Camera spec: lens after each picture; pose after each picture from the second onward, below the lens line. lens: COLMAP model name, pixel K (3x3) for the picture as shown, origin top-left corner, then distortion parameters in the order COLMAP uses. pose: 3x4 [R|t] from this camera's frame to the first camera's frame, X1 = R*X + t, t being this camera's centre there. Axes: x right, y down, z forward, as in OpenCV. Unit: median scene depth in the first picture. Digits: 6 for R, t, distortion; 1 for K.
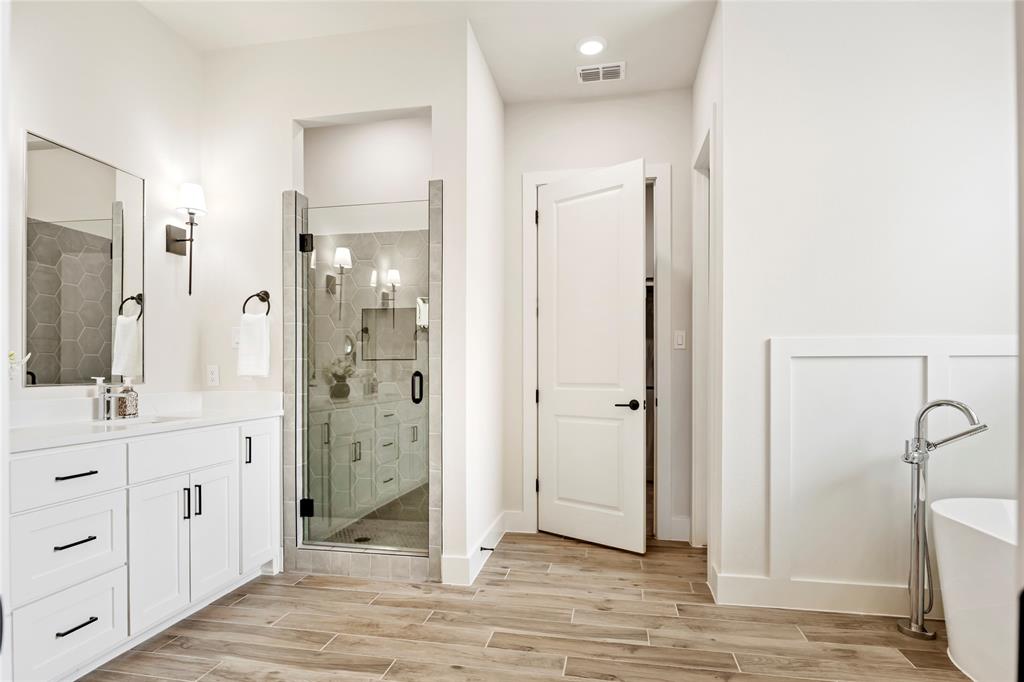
lens RADIAL K [[555.9, 0, 506.9], [0, 555.9, 361.8], [0, 0, 1]] dist [-0.005527, -0.002977]
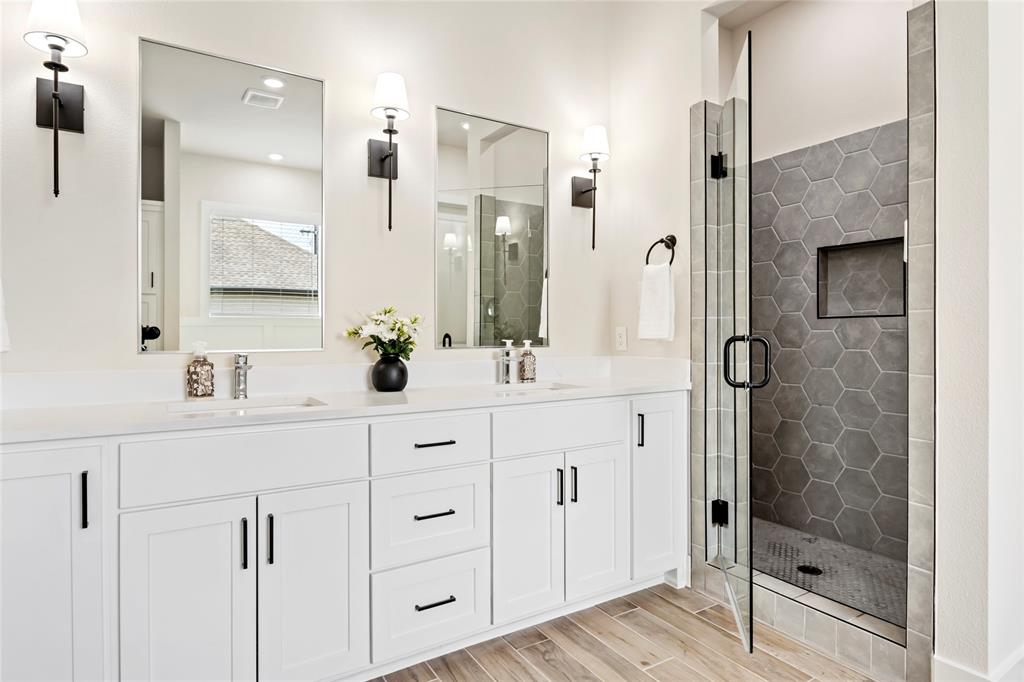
lens RADIAL K [[555.9, 0, 514.3], [0, 555.9, 333.8], [0, 0, 1]] dist [-0.005527, -0.002977]
pose [[0.675489, -0.001018, -0.737370, 0.010939], [0.014131, 0.999833, 0.011565, 0.004868], [0.737235, -0.018232, 0.675390, 0.297343]]
